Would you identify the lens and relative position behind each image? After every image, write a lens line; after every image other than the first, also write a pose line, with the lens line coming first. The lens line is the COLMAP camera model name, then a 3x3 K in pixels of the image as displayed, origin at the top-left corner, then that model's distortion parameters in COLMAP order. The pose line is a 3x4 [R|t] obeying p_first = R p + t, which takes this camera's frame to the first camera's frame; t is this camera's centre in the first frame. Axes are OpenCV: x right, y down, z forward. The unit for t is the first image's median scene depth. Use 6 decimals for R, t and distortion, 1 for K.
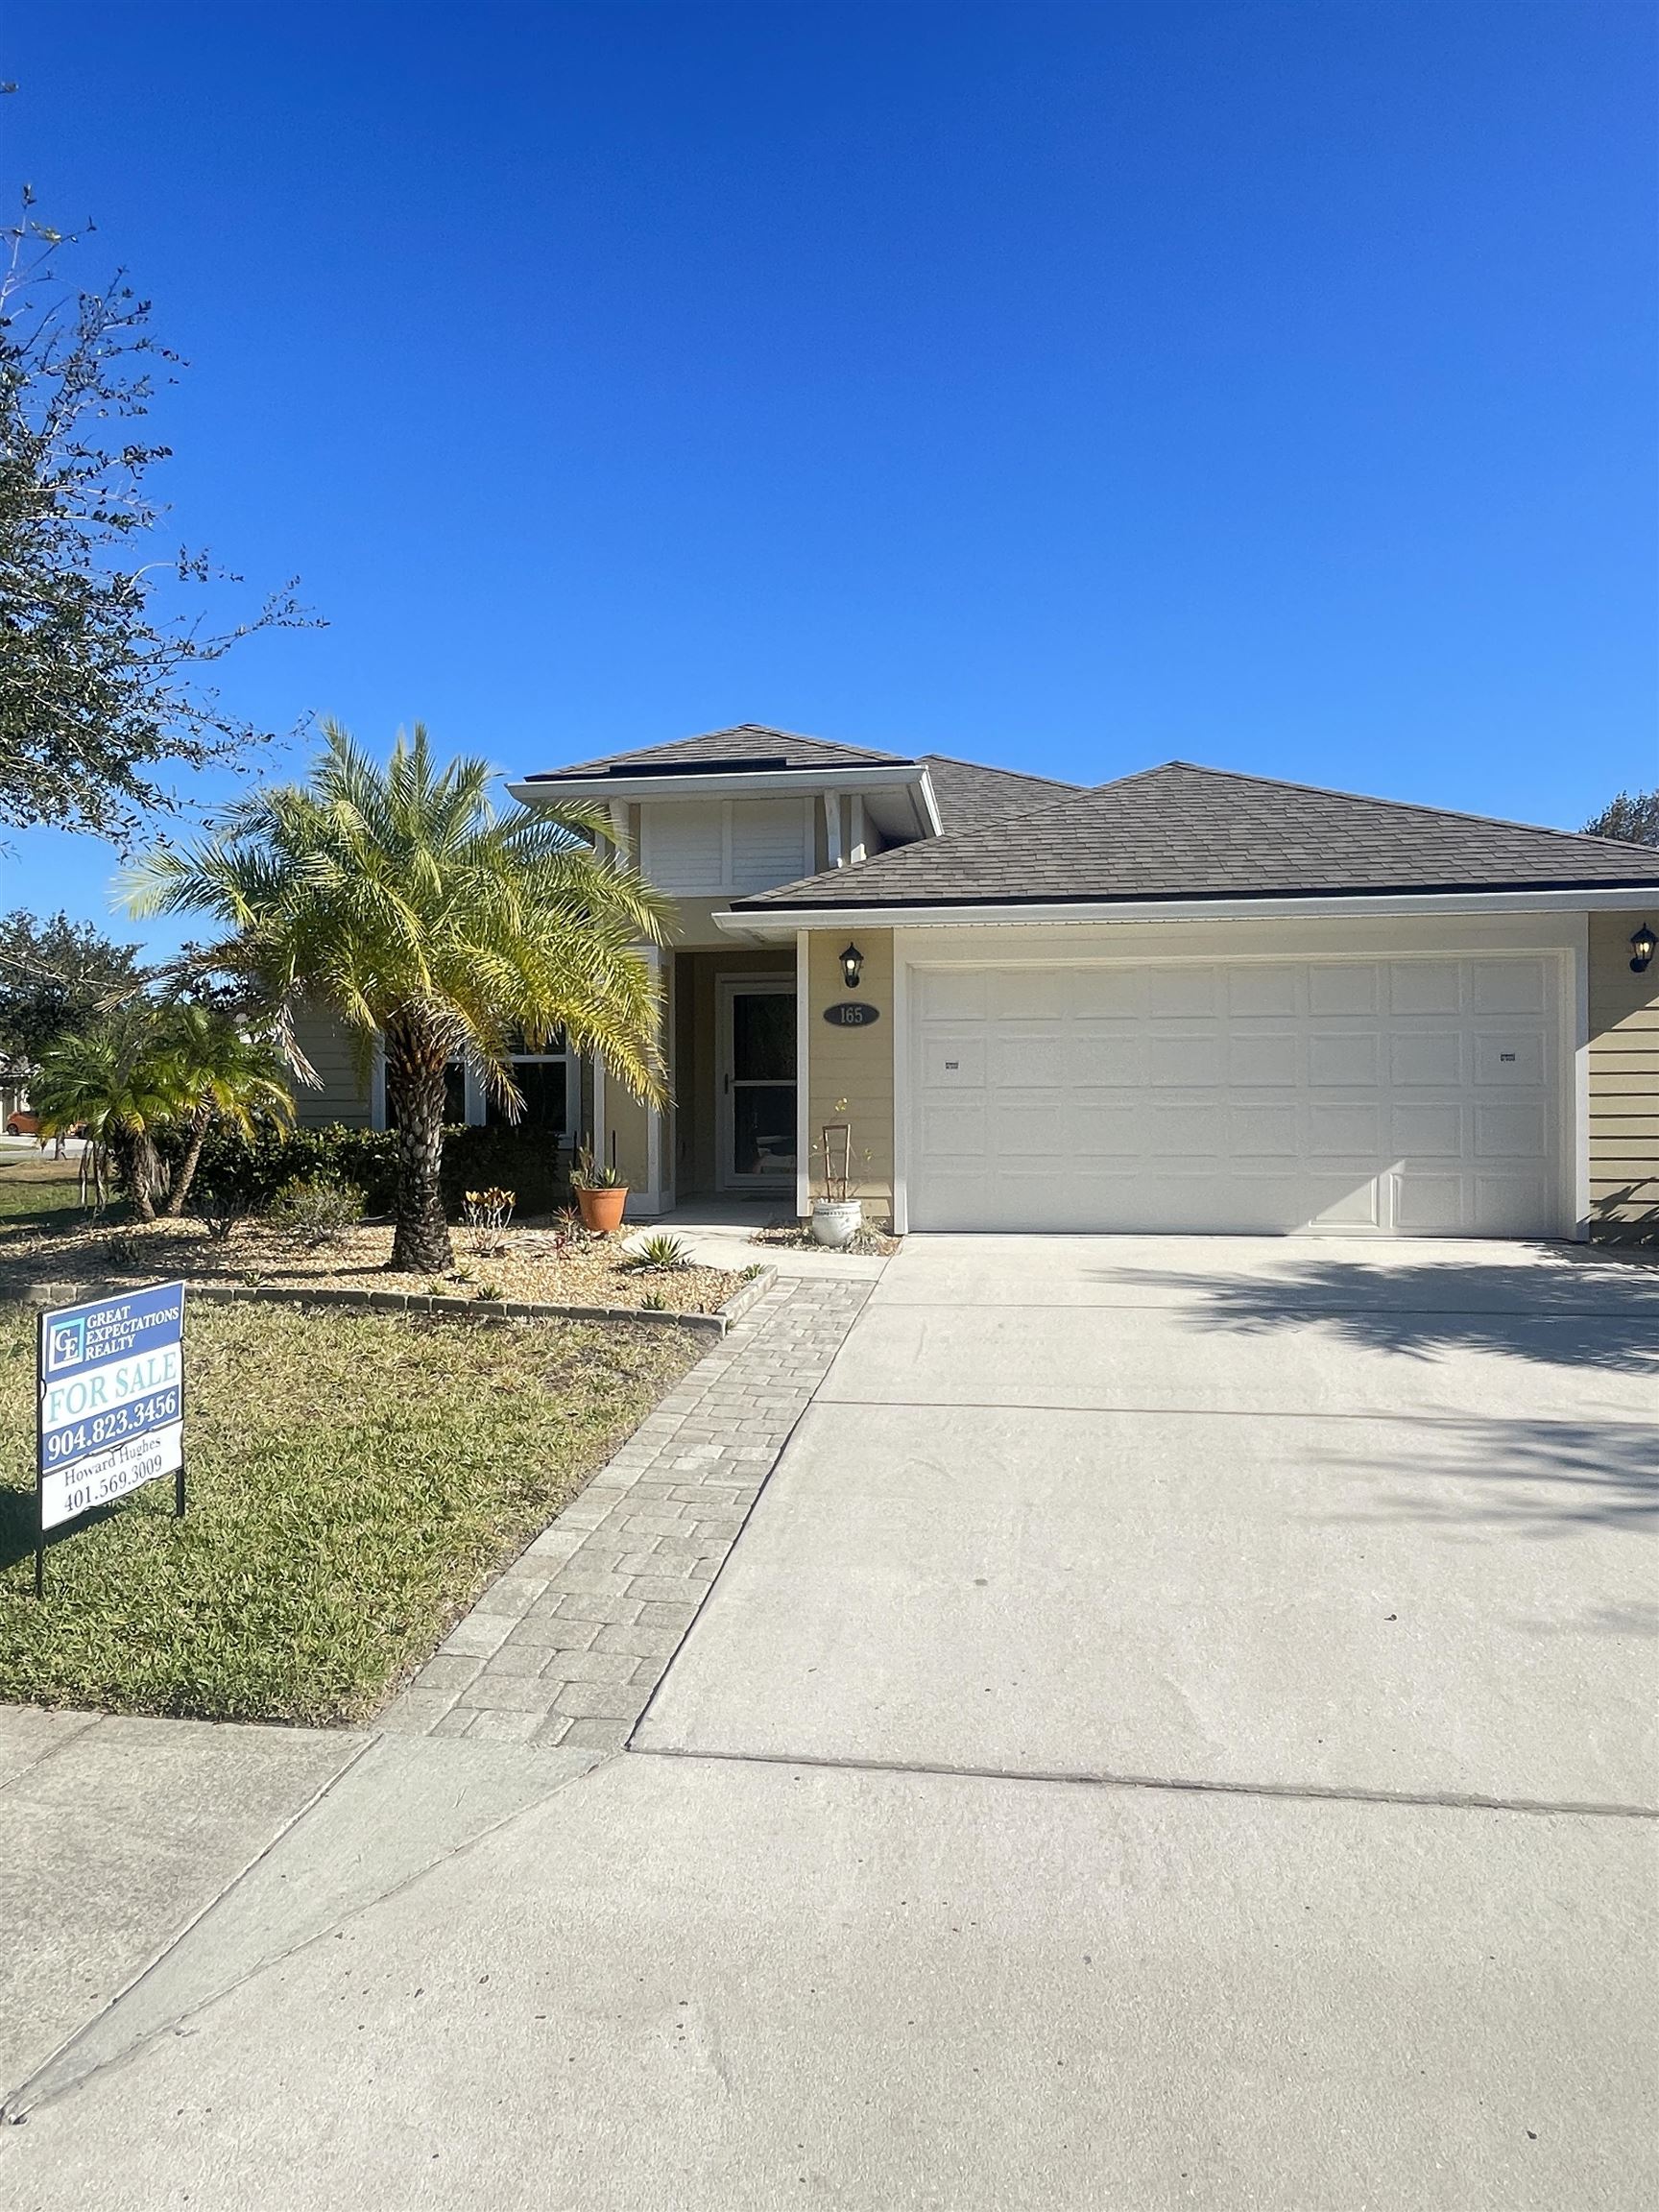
lens RADIAL K [[1334.2, 0, 828.0], [0, 1334.2, 1094.3], [0, 0, 1]] dist [-0.001752, 0.000230]
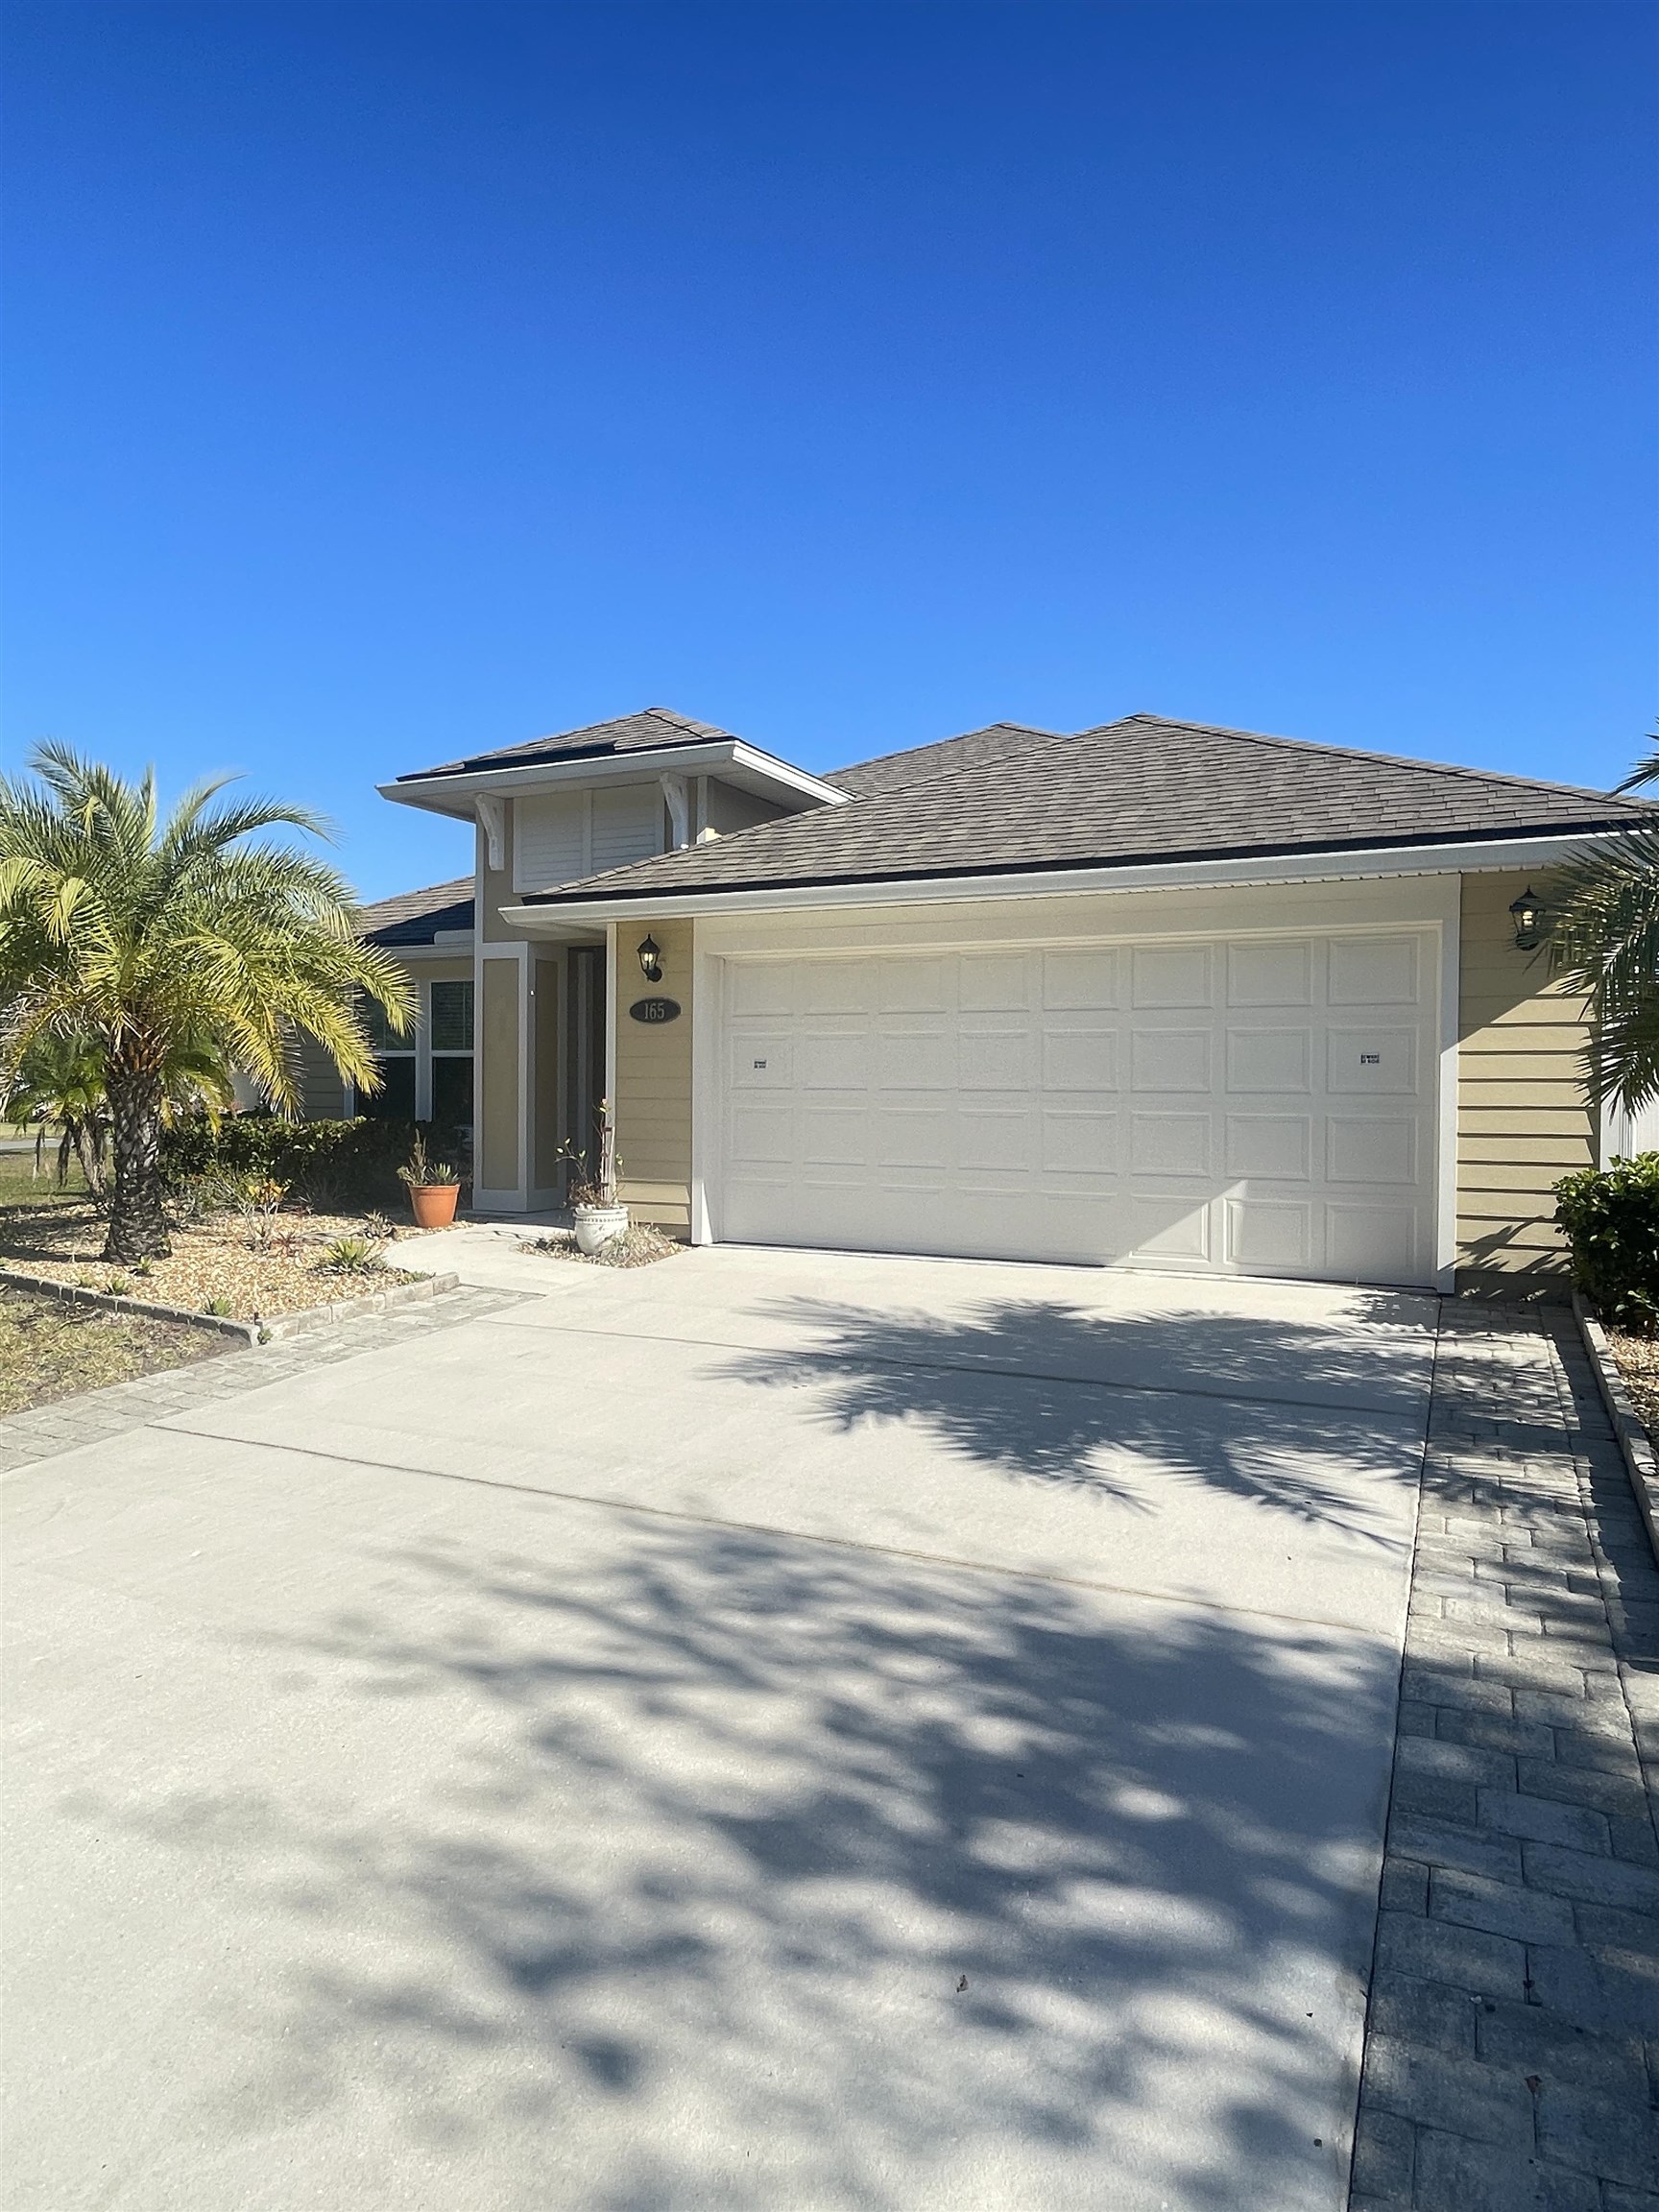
lens RADIAL K [[1334.2, 0, 828.0], [0, 1334.2, 1094.3], [0, 0, 1]] dist [-0.001752, 0.000230]
pose [[0.955252, 0.011647, -0.295562, 0.441911], [-0.007631, 0.999862, 0.014737, -0.015925], [0.295693, -0.011822, 0.955210, 0.140152]]
